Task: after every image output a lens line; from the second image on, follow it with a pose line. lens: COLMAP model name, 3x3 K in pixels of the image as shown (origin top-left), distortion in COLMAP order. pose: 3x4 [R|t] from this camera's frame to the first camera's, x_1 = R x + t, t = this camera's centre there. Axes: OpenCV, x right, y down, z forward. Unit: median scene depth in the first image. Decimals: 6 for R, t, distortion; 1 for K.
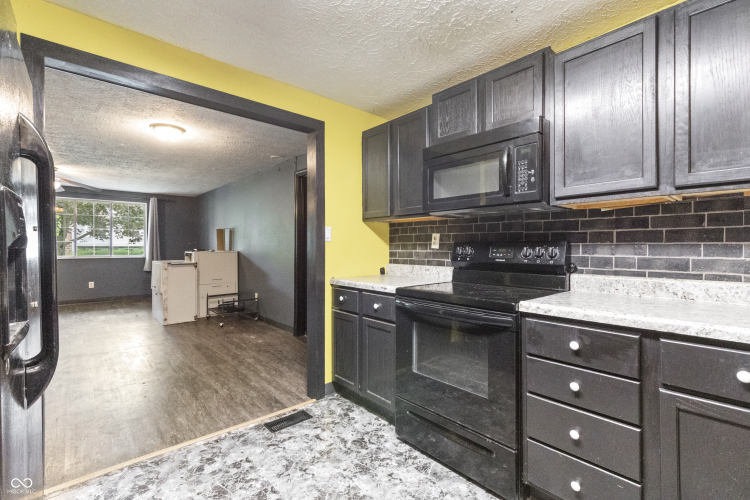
lens RADIAL K [[341.1, 0, 381.5], [0, 341.1, 246.8], [0, 0, 1]] dist [0.005620, 0.000241]
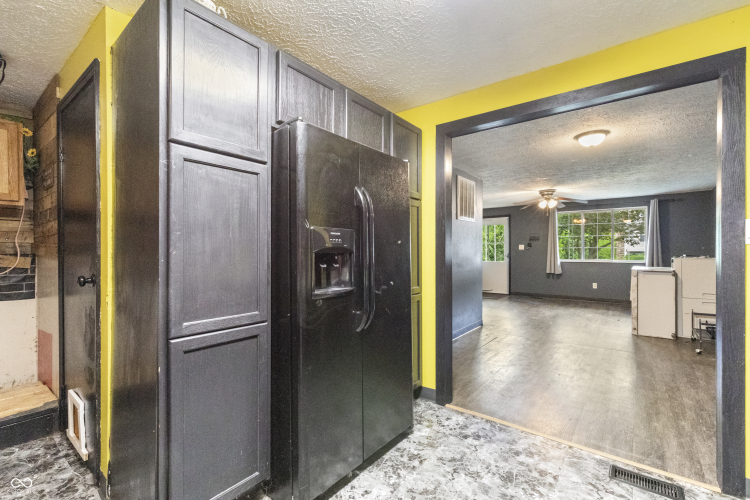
lens RADIAL K [[341.1, 0, 378.7], [0, 341.1, 251.6], [0, 0, 1]] dist [0.005620, 0.000241]
pose [[0.186375, 0.003472, -0.982473, 0.312810], [-0.003968, 0.999988, 0.002781, -0.001653], [0.982471, 0.003380, 0.186387, 0.237138]]
